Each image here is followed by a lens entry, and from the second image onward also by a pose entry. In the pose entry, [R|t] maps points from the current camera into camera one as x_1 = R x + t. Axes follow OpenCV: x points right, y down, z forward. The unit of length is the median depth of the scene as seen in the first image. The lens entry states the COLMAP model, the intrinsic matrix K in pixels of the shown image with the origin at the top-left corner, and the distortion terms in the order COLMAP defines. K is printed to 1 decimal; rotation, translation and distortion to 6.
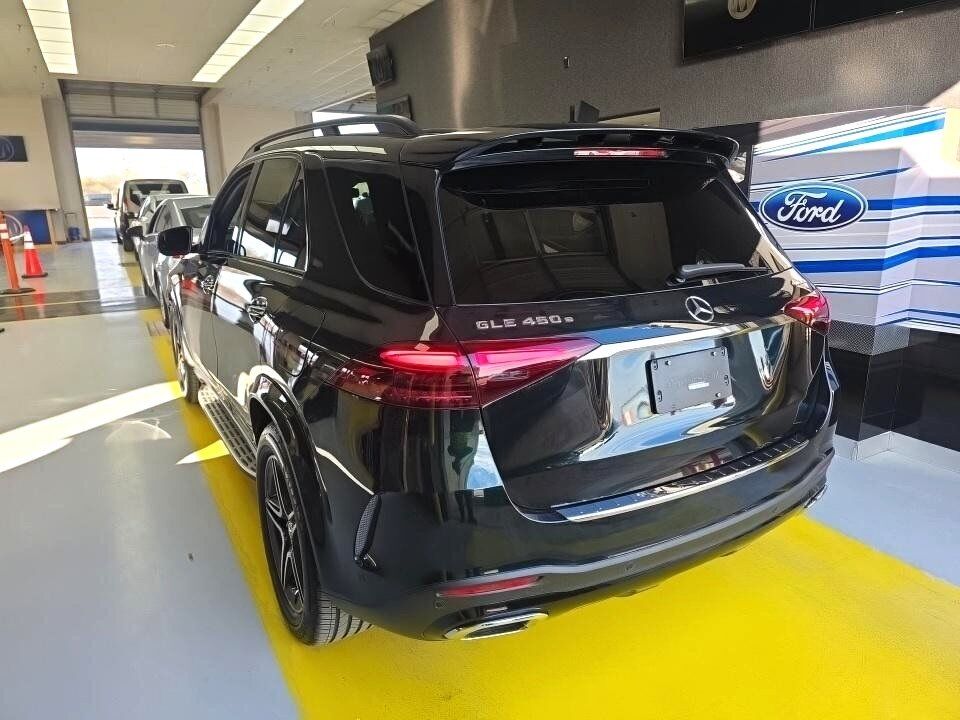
lens RADIAL K [[636.2, 0, 480.0], [0, 636.2, 360.0], [0, 0, 1]] dist [0.065570, -0.040729]
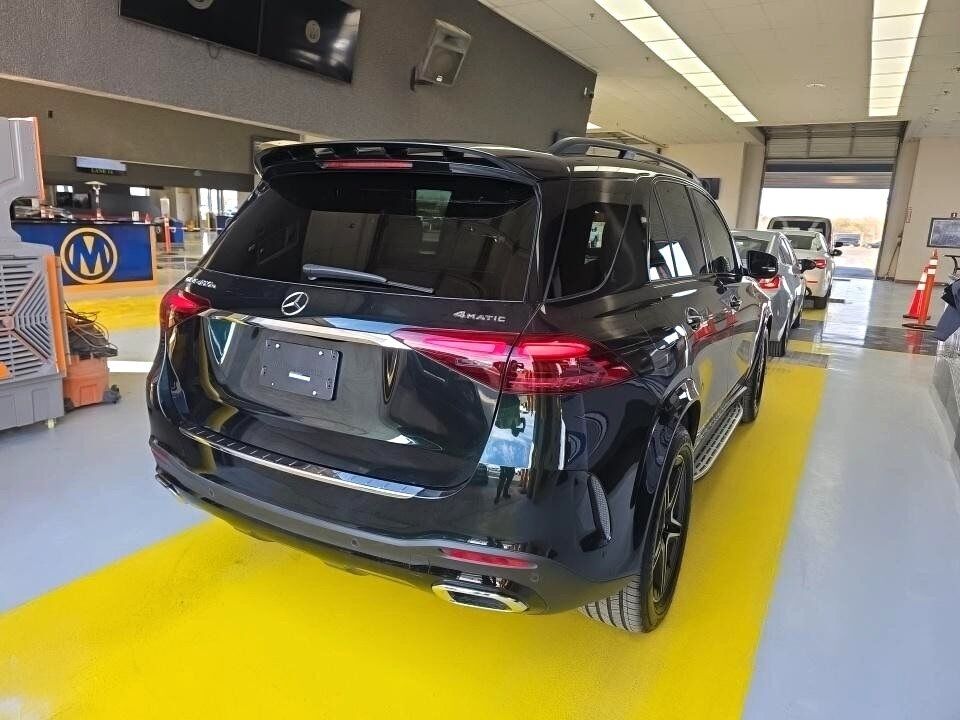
lens RADIAL K [[681.1, 0, 480.0], [0, 681.1, 360.0], [0, 0, 1]] dist [0.003479, -0.044414]
pose [[0.506003, 0.200216, -0.838973, 0.659182], [-0.258652, 0.963143, 0.073850, -0.065757], [0.822837, 0.179634, 0.539139, 0.285572]]
